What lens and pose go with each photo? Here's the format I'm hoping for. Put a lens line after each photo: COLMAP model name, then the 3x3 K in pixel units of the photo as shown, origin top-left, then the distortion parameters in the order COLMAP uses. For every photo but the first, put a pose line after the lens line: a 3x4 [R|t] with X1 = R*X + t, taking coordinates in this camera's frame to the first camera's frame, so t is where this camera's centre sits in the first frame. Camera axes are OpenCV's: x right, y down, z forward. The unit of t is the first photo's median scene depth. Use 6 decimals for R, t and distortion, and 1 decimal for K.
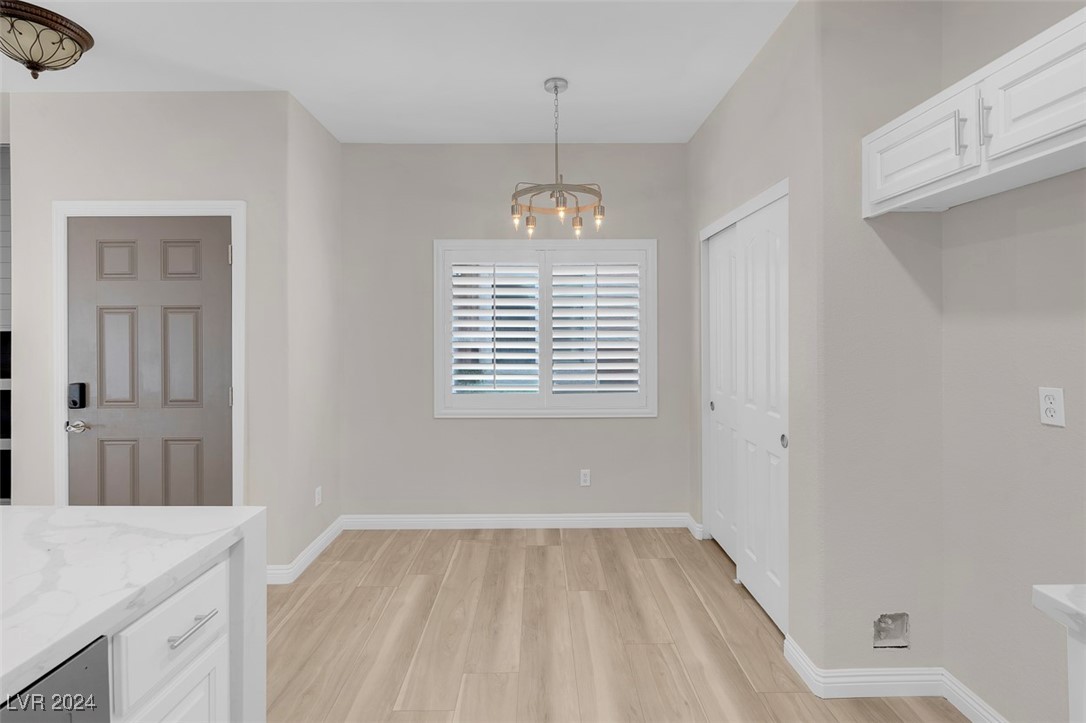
lens RADIAL K [[512.7, 0, 528.8], [0, 512.7, 333.0], [0, 0, 1]] dist [0.006091, 0.001326]
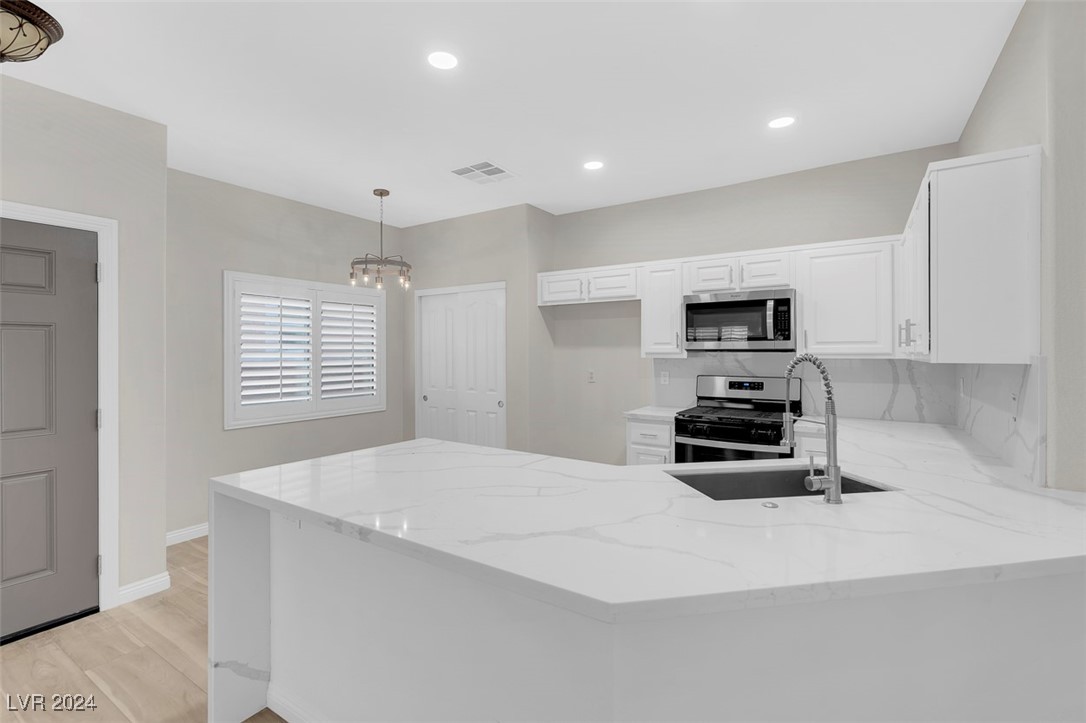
lens RADIAL K [[494.2, 0, 538.0], [0, 494.2, 348.8], [0, 0, 1]] dist [-0.006567, 0.003376]
pose [[0.548978, 0.008303, 0.835795, -0.897006], [0.002618, 0.999929, -0.011654, 0.004436], [-0.835833, 0.008586, 0.548917, -0.198359]]
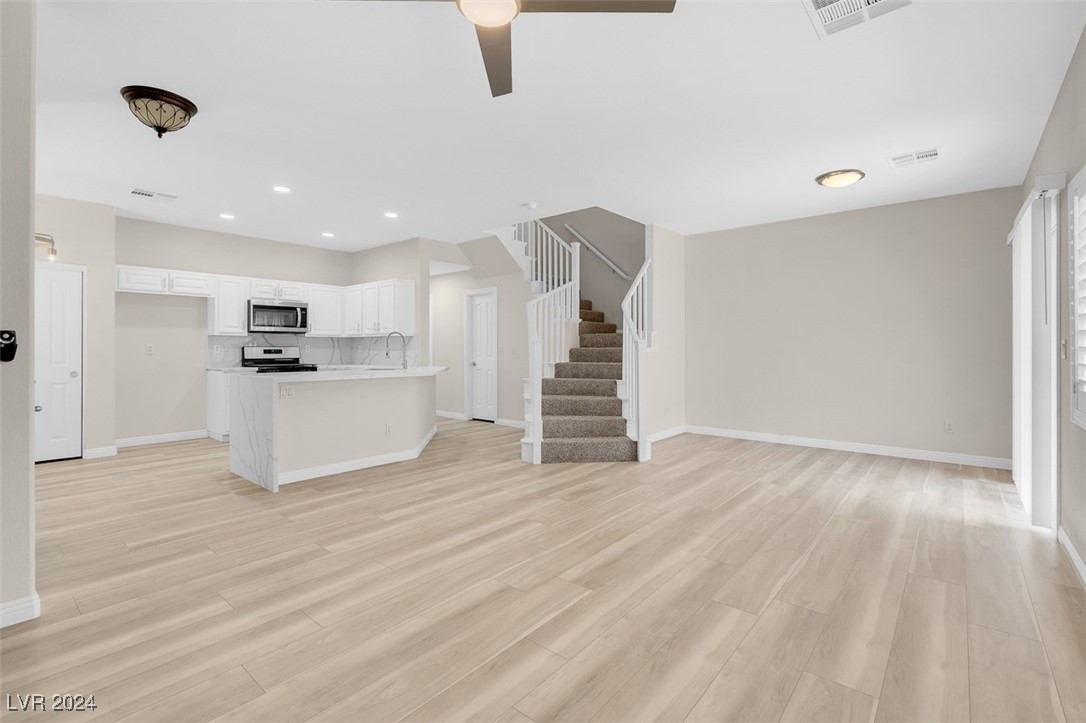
lens RADIAL K [[494.2, 0, 540.2], [0, 494.2, 351.5], [0, 0, 1]] dist [-0.006567, 0.003376]
pose [[-0.761139, 0.000454, 0.648588, -2.079975], [0.005935, 0.999963, 0.006265, 0.081704], [-0.648561, 0.008618, -0.761114, 1.063044]]
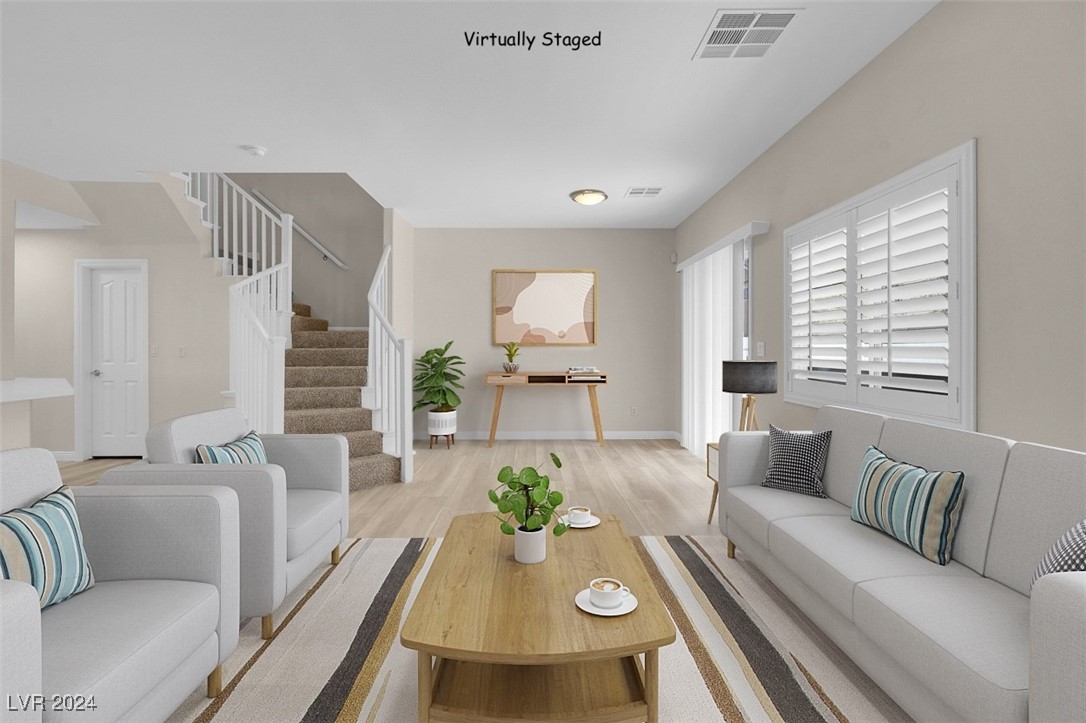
lens RADIAL K [[494.2, 0, 535.2], [0, 494.2, 348.5], [0, 0, 1]] dist [-0.006567, 0.003376]
pose [[-0.999980, 0.005882, -0.002344, -1.599567], [0.005878, 0.999981, 0.001892, 0.082661], [0.002355, 0.001878, -0.999995, 1.005684]]
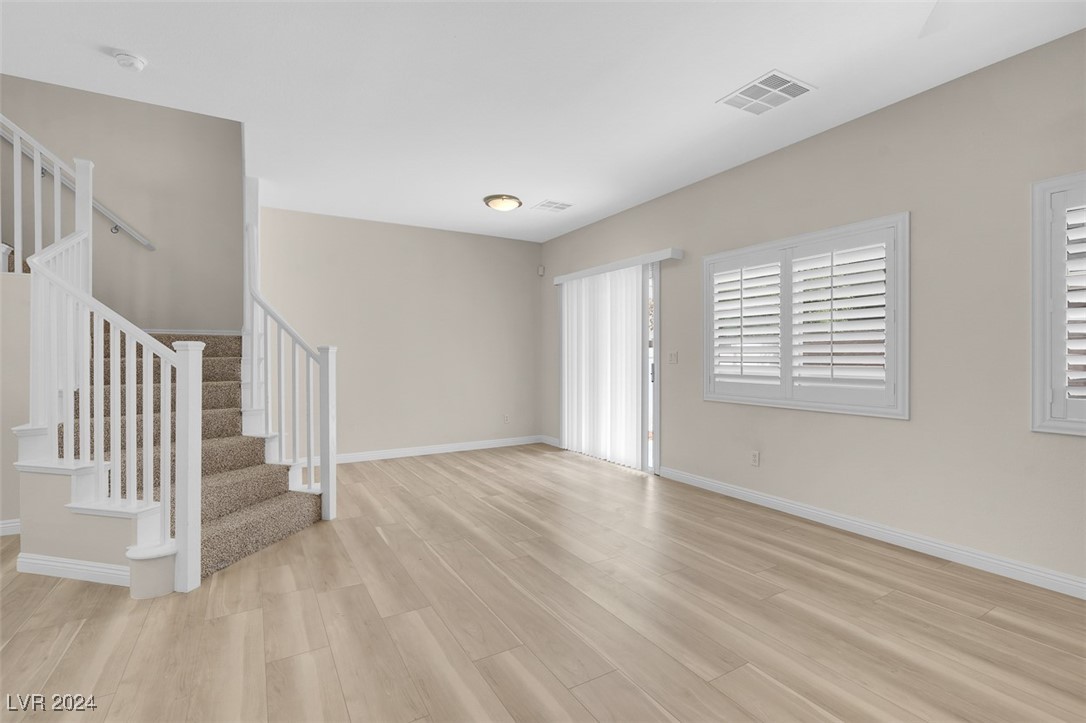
lens RADIAL K [[494.2, 0, 533.7], [0, 494.2, 359.2], [0, 0, 1]] dist [-0.006567, 0.003376]
pose [[-0.867959, 0.010928, -0.496515, -1.036976], [0.006706, 0.999925, 0.010286, 0.077537], [0.496590, 0.005598, -0.867967, 0.801206]]
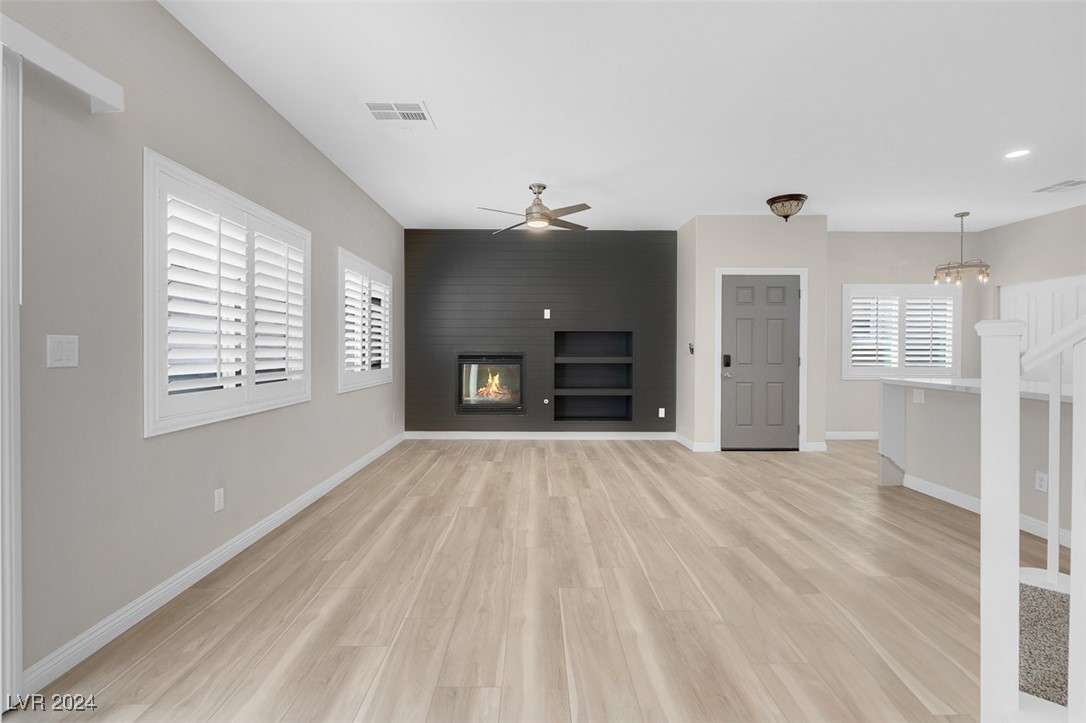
lens RADIAL K [[494.2, 0, 536.6], [0, 494.2, 353.7], [0, 0, 1]] dist [-0.006567, 0.003376]
pose [[0.999970, 0.007429, 0.002105, -1.648740], [-0.007444, 0.999946, 0.007261, 0.084221], [-0.002051, -0.007276, 0.999971, -1.000160]]
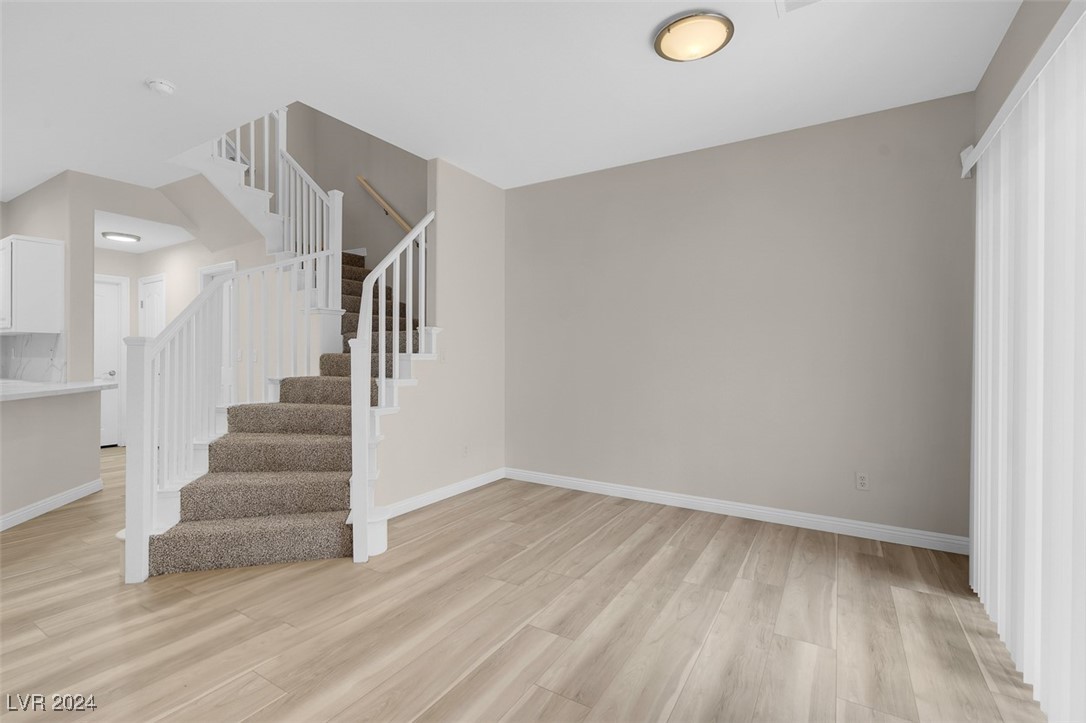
lens RADIAL K [[487.9, 0, 537.1], [0, 487.9, 359.8], [0, 0, 1]] dist [-0.002397, -0.000198]
pose [[-0.848360, -0.004486, 0.529400, -2.008623], [0.001710, 0.999936, 0.011214, 0.083486], [-0.529417, 0.010419, -0.848298, 0.101227]]
